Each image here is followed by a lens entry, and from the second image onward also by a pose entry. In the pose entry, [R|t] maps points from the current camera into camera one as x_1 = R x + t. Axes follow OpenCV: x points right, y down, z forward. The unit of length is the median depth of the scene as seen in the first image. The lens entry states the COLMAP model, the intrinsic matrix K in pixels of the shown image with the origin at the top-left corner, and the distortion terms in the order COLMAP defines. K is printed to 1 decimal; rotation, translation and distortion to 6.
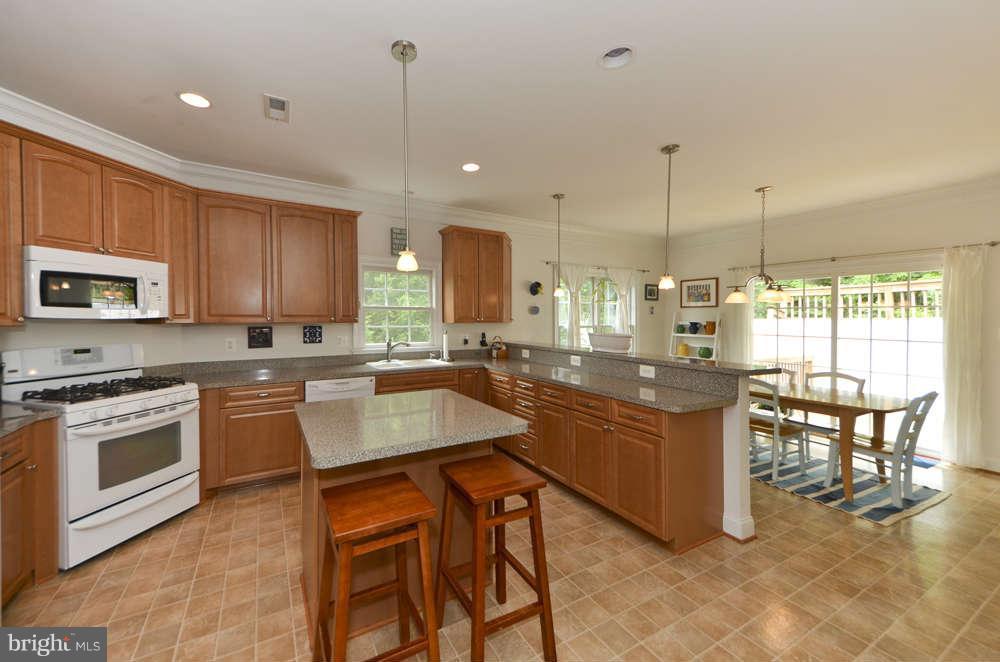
lens RADIAL K [[380.1, 0, 452.8], [0, 380.1, 324.0], [0, 0, 1]] dist [0.086111, -0.029250]
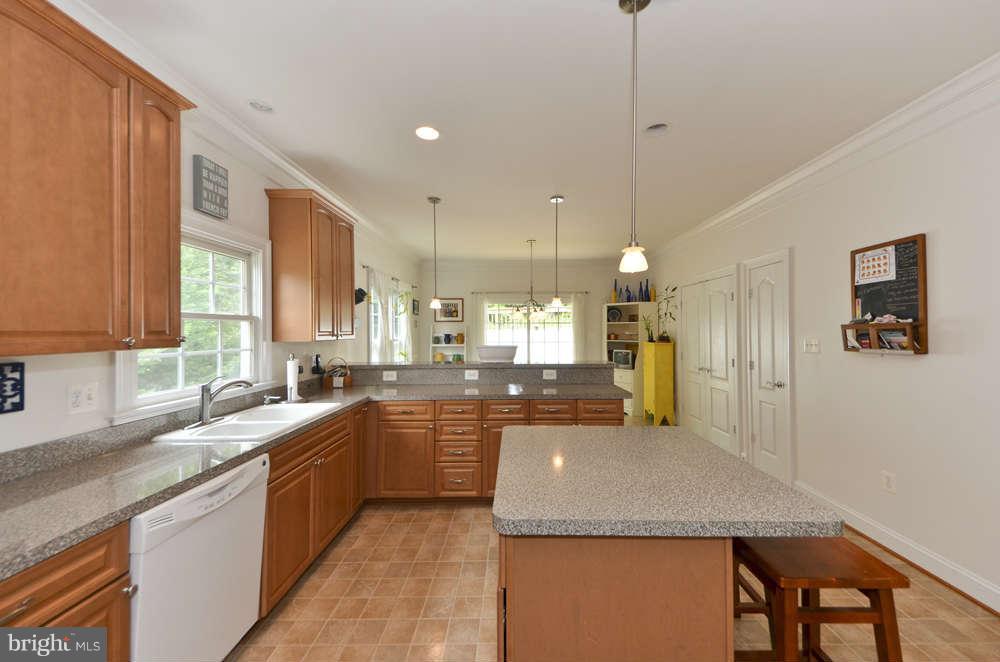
lens RADIAL K [[373.5, 0, 517.8], [0, 373.5, 332.5], [0, 0, 1]] dist [0.042834, -0.016228]
pose [[0.448550, -0.013921, 0.893649, -0.542487], [0.025506, 0.999671, 0.002770, -0.013147], [-0.893394, 0.021551, 0.448758, 0.527767]]
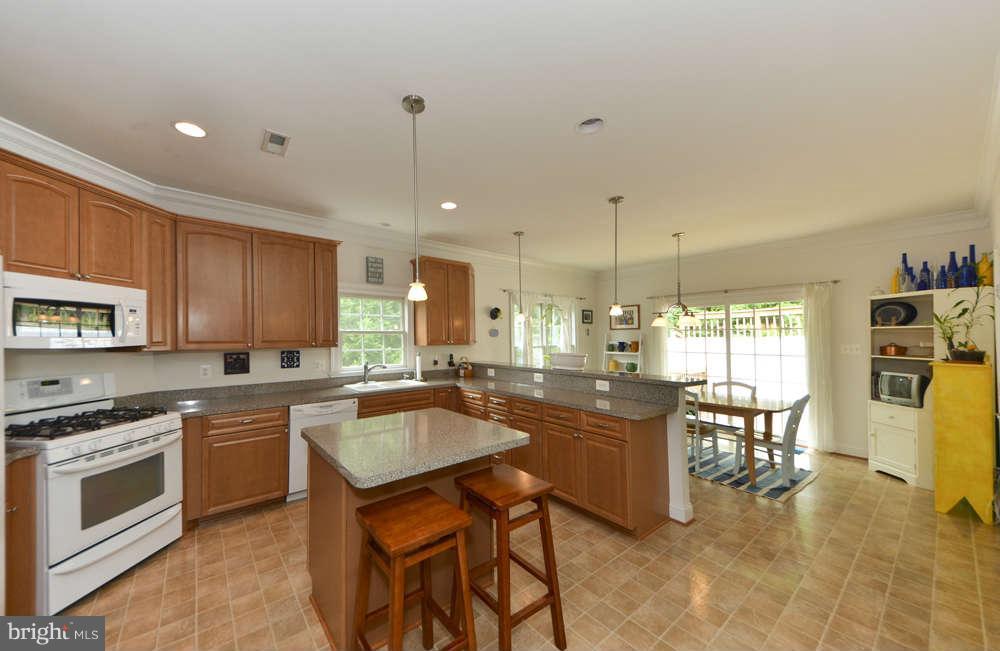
lens RADIAL K [[356.8, 0, 451.2], [0, 356.8, 335.6], [0, 0, 1]] dist [0.063131, -0.017879]
pose [[0.988432, -0.009221, 0.151385, -0.105627], [0.013004, 0.999627, -0.024020, -0.007767], [-0.151107, 0.025710, 0.988183, -0.011201]]
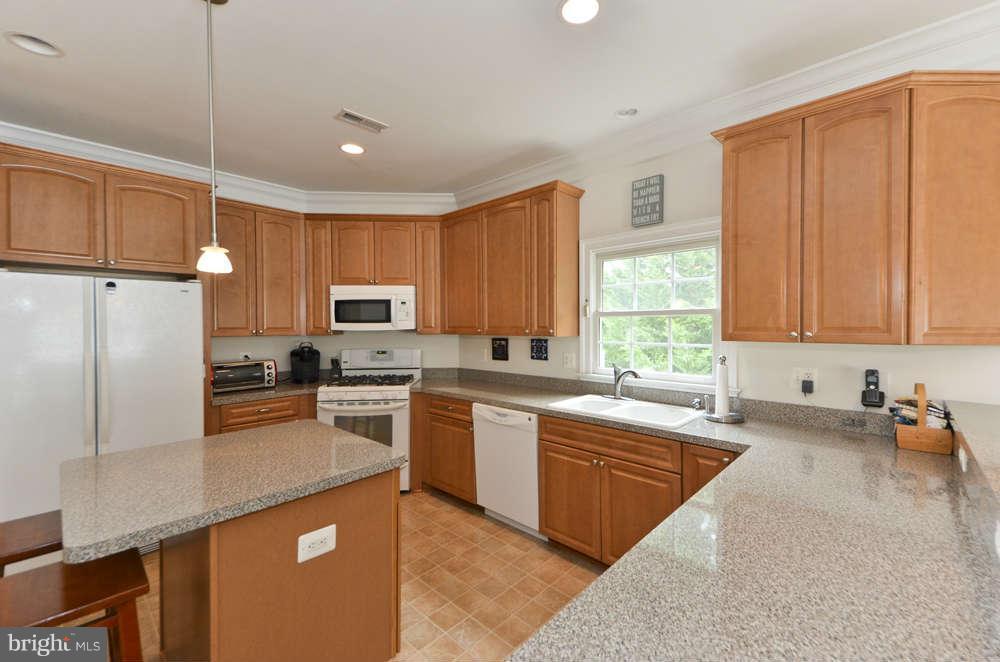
lens RADIAL K [[403.5, 0, 500.0], [0, 403.5, 331.0], [0, 0, 1]] dist [0.100720, -0.046910]
pose [[0.329721, 0.009911, -0.944026, 0.507923], [-0.009757, 0.999927, 0.007090, -0.020603], [0.944028, 0.006874, 0.329794, 0.755091]]
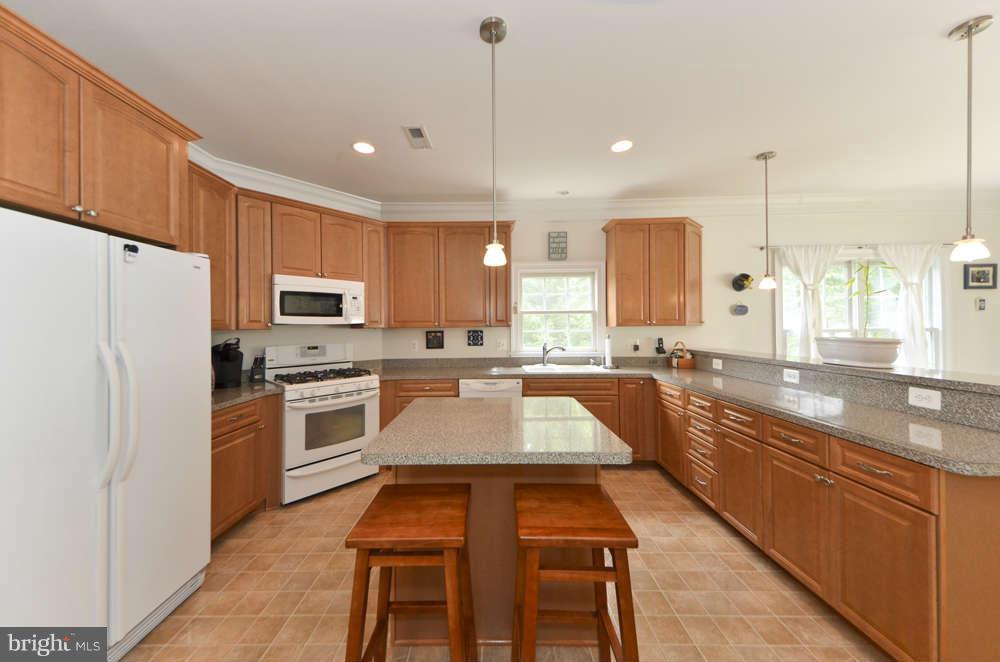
lens RADIAL K [[348.3, 0, 485.3], [0, 348.3, 326.8], [0, 0, 1]] dist [0.086910, -0.026109]
pose [[0.881183, -0.012902, -0.472600, 0.162709], [0.004388, 0.999808, -0.019113, 0.017061], [0.472756, 0.014768, 0.881070, 0.149738]]
